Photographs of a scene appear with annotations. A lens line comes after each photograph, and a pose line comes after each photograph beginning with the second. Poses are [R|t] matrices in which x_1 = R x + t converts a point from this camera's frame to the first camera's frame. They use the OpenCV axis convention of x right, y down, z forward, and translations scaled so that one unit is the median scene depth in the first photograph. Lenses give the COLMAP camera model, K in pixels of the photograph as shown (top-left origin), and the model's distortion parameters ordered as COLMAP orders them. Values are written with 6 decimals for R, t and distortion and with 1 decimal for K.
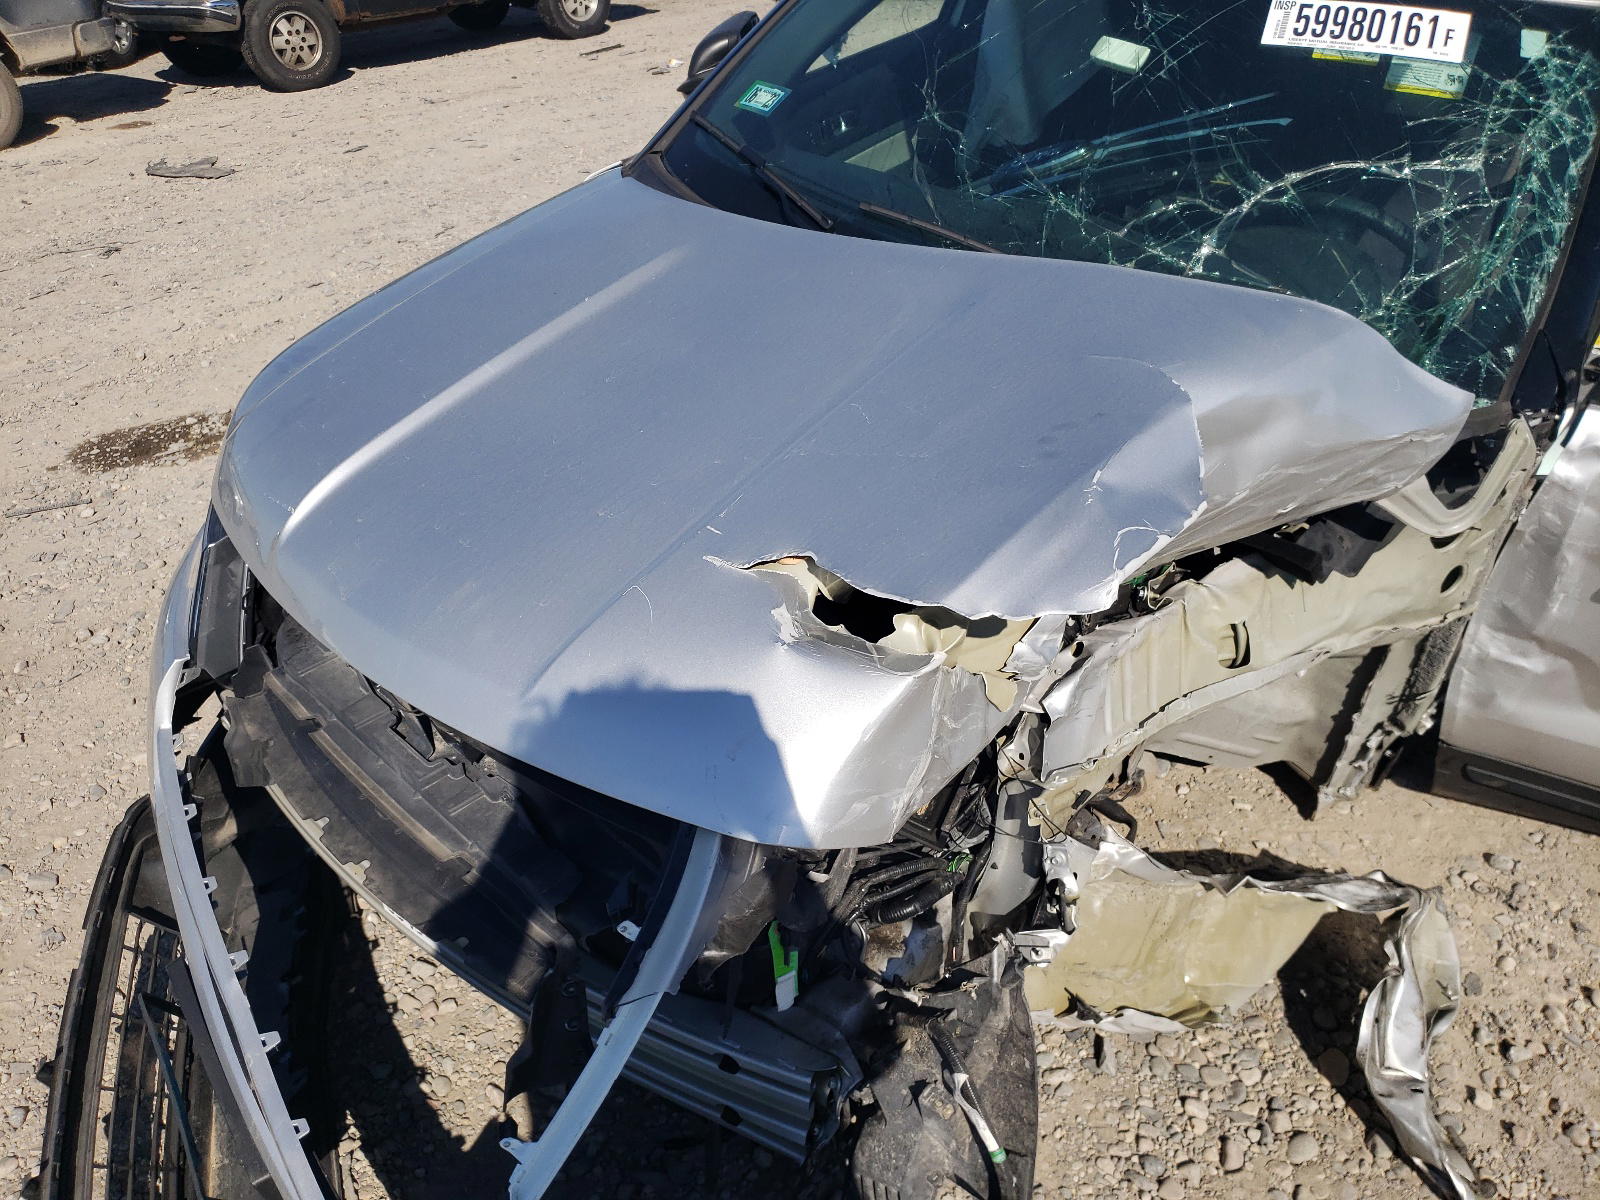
lens RADIAL K [[1245.7, 0, 800.0], [0, 1245.7, 600.0], [0, 0, 1]] dist [0.003371, 0.000793]
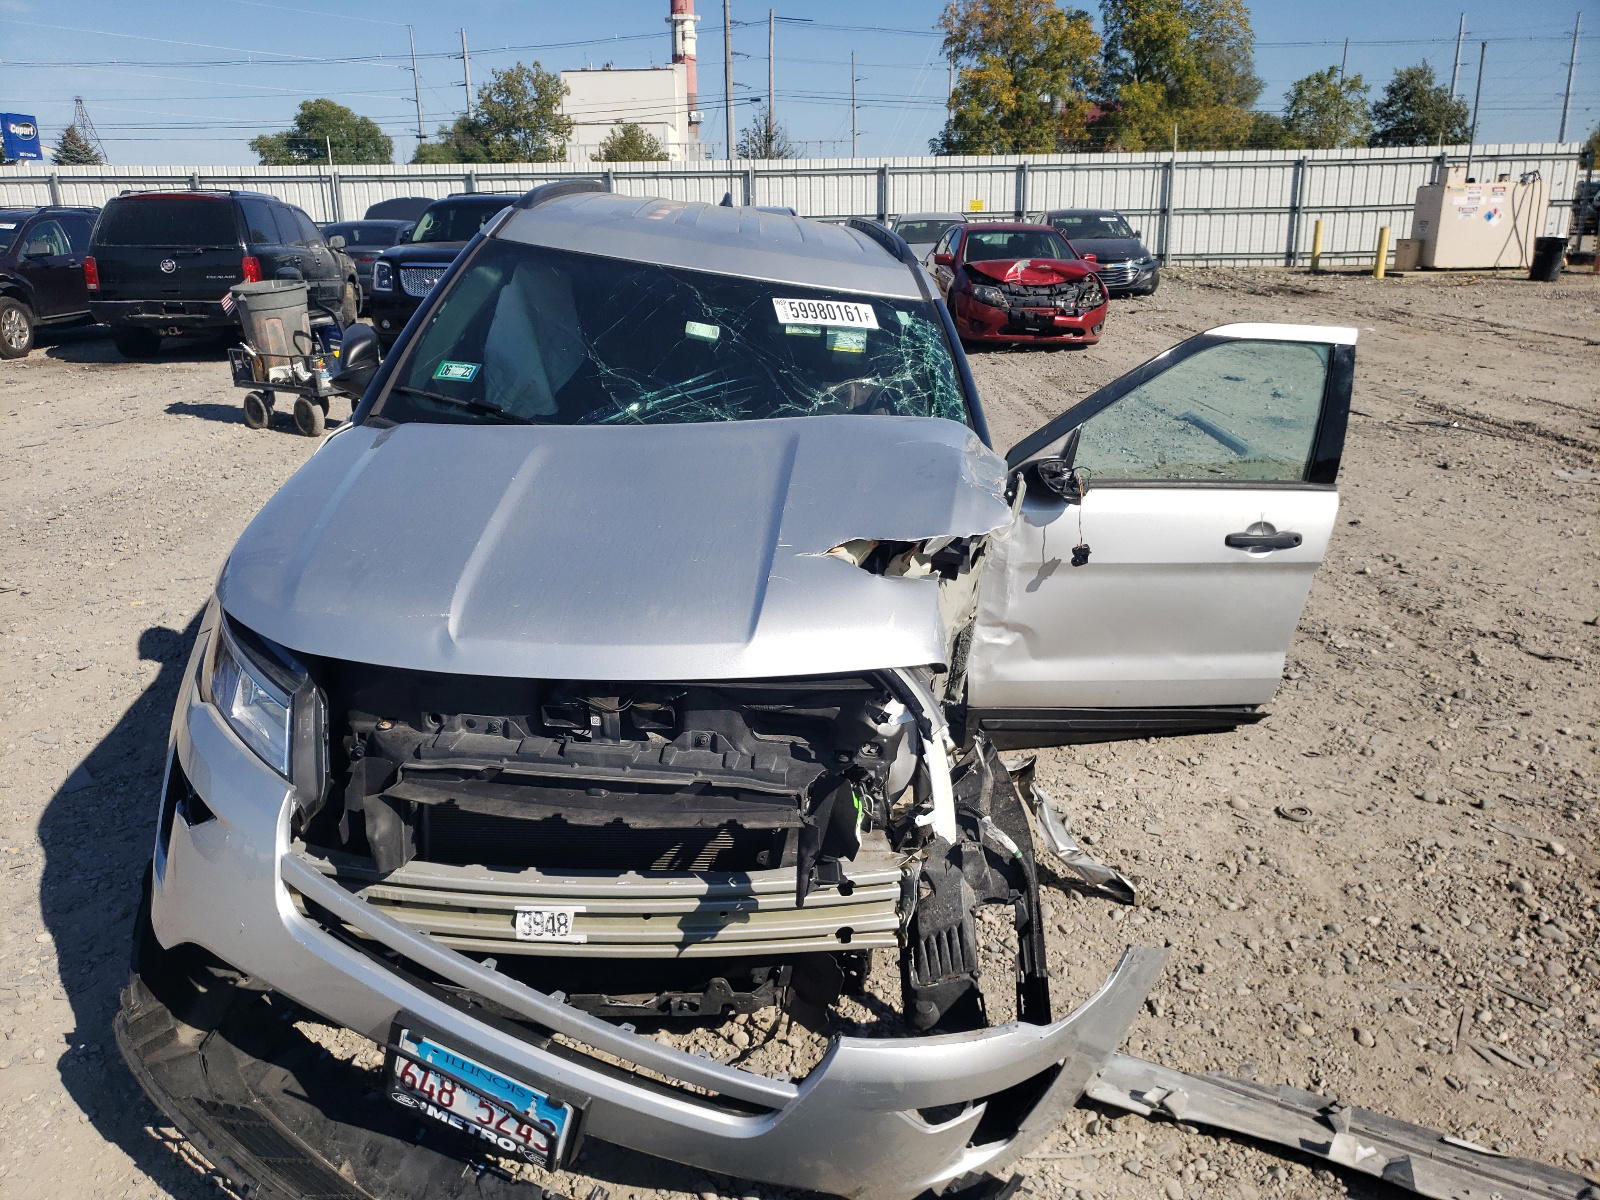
lens RADIAL K [[1207.3, 0, 800.0], [0, 1207.3, 600.0], [0, 0, 1]] dist [0.104558, 0.000191]
pose [[0.770315, -0.152072, 0.619265, -0.685064], [0.311701, 0.937014, -0.157629, 0.177404], [-0.556289, 0.314449, 0.769197, -0.170624]]
